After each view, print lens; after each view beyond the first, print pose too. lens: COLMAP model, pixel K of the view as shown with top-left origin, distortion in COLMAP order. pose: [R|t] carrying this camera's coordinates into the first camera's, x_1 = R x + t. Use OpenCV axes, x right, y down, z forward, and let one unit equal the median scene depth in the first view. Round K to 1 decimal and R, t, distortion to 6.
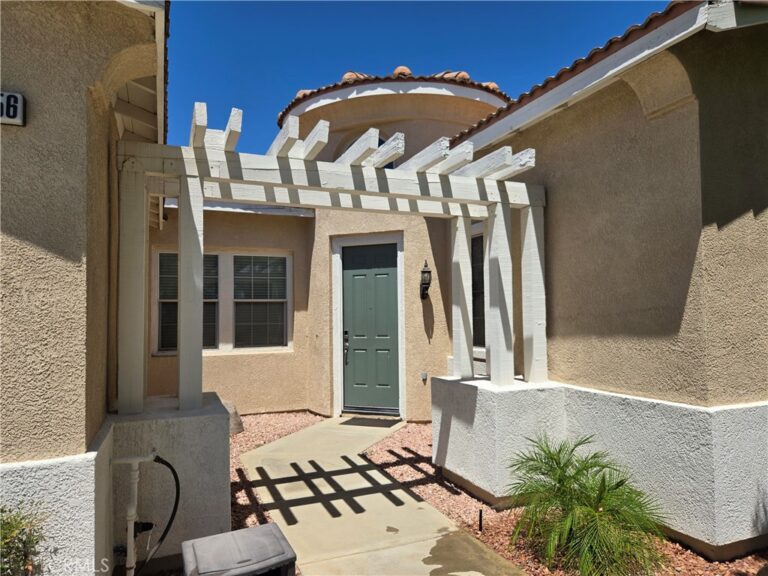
lens RADIAL K [[522.6, 0, 388.3], [0, 522.6, 291.2], [0, 0, 1]] dist [0.064229, -0.063122]
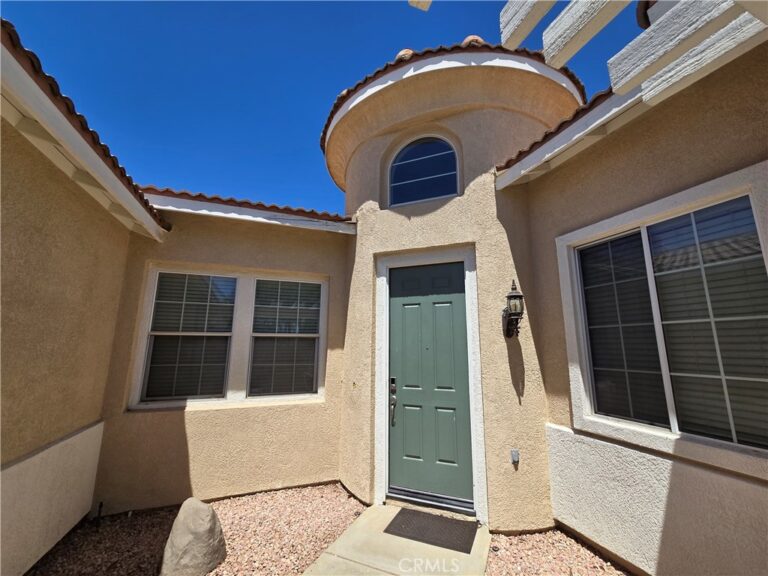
lens RADIAL K [[309.1, 0, 384.0], [0, 309.1, 288.0], [0, 0, 1]] dist [0.000962, 0.000005]
pose [[0.998887, 0.010256, -0.046049, -0.075061], [-0.016745, 0.989607, -0.142817, 0.011443], [0.044105, 0.143429, 0.988677, 0.547418]]
